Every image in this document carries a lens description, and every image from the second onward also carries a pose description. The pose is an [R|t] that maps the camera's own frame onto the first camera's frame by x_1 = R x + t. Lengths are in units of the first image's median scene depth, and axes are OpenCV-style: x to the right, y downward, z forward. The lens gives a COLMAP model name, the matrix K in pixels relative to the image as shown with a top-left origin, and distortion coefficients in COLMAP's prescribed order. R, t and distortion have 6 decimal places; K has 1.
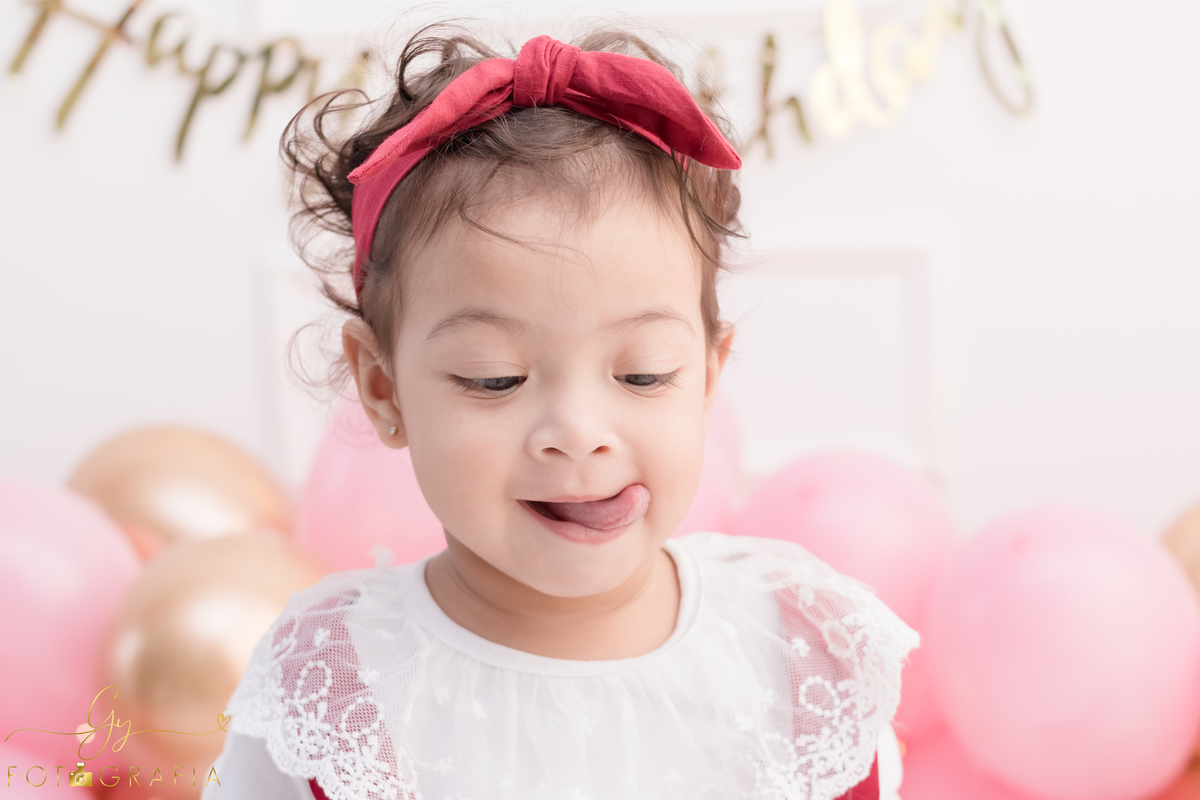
lens RADIAL K [[2039.0, 0, 606.1], [0, 2039.0, 403.2], [0, 0, 1]] dist [0.026121, 0.000000]
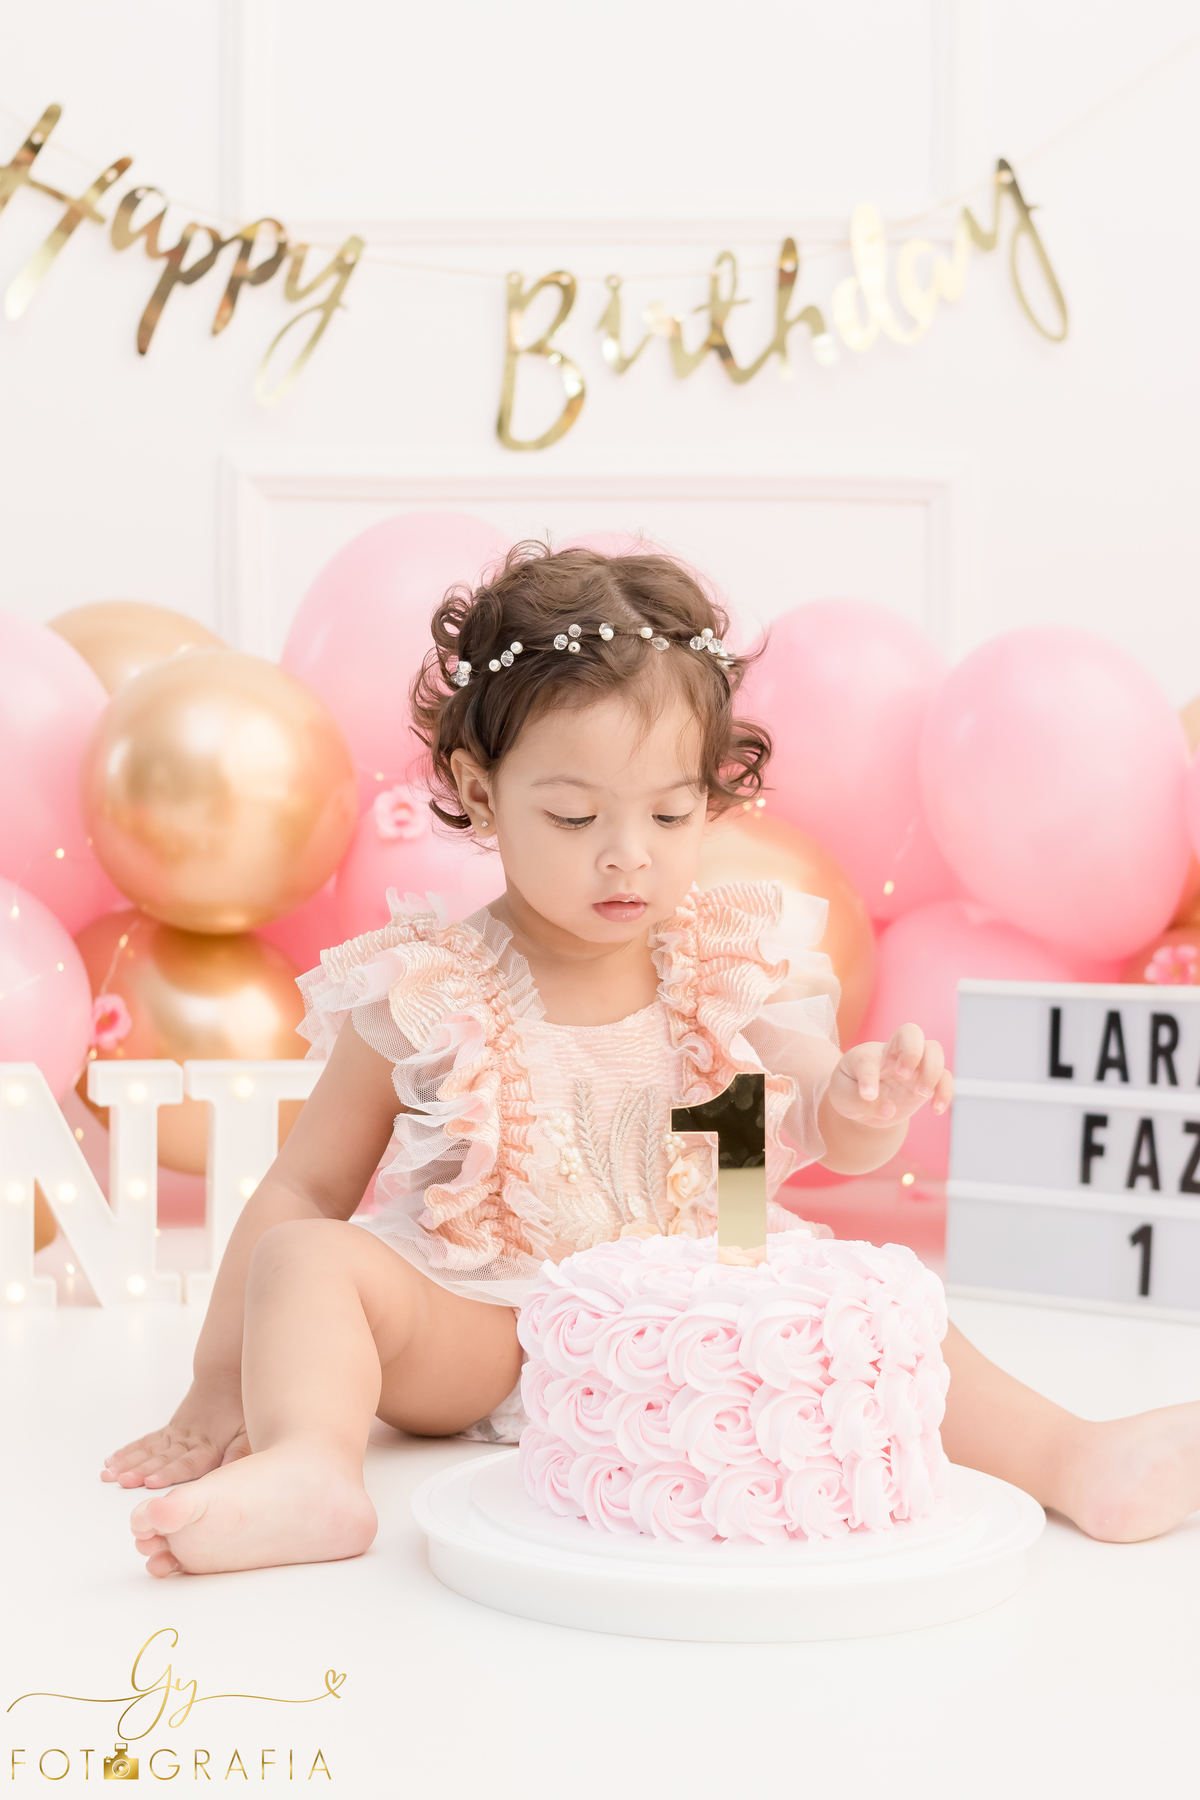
lens RADIAL K [[3058.6, 0, 637.0], [0, 3058.6, 918.1], [0, 0, 1]] dist [0.026121, 0.000000]
pose [[0.998406, 0.042997, 0.036547, -0.027117], [-0.040064, 0.996185, -0.077522, 0.236742], [-0.039741, 0.075934, 0.996321, -0.366348]]
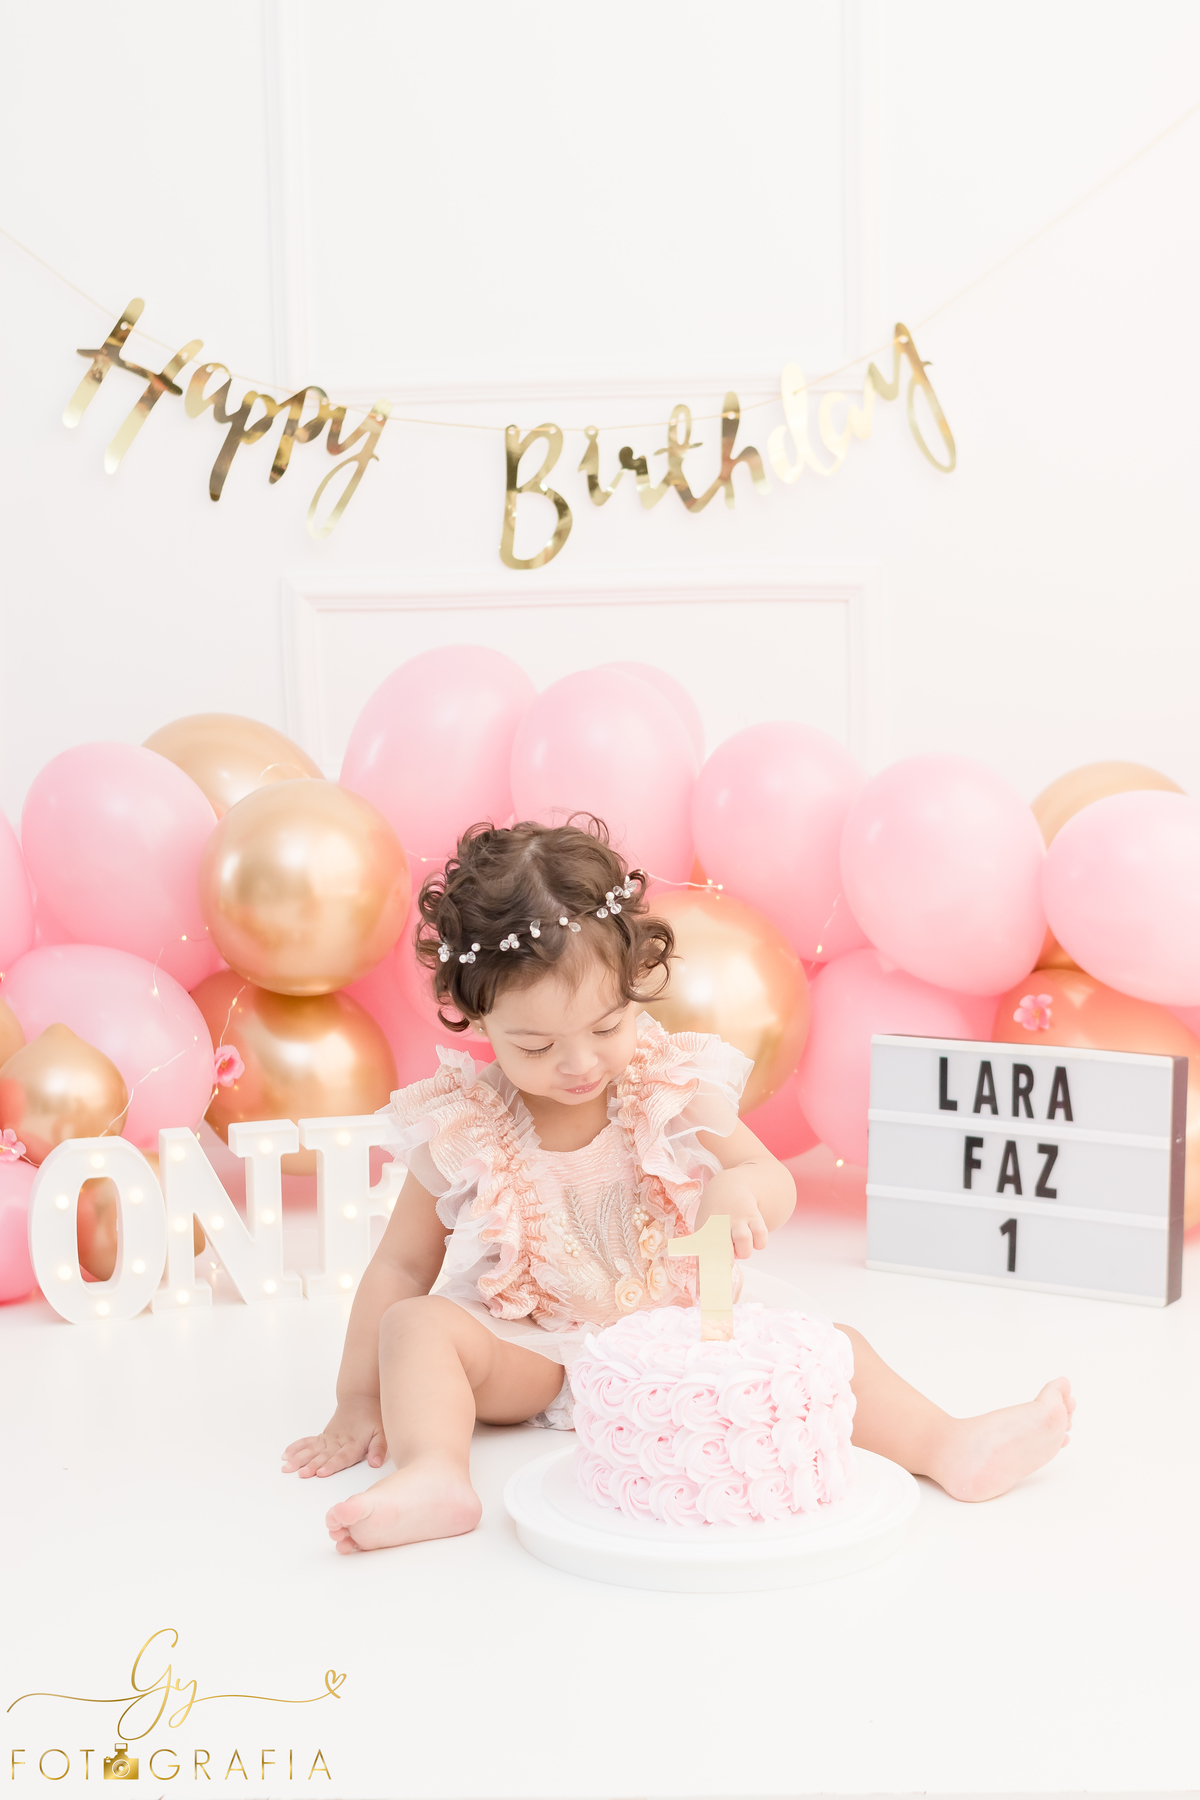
lens RADIAL K [[2983.2, 0, 645.4], [0, 2983.2, 916.3], [0, 0, 1]] dist [0.020627, 0.000000]
pose [[0.998470, 0.012772, 0.053800, -0.056300], [-0.012700, 0.999918, -0.001679, 0.118723], [-0.053817, 0.000993, 0.998550, -0.691992]]
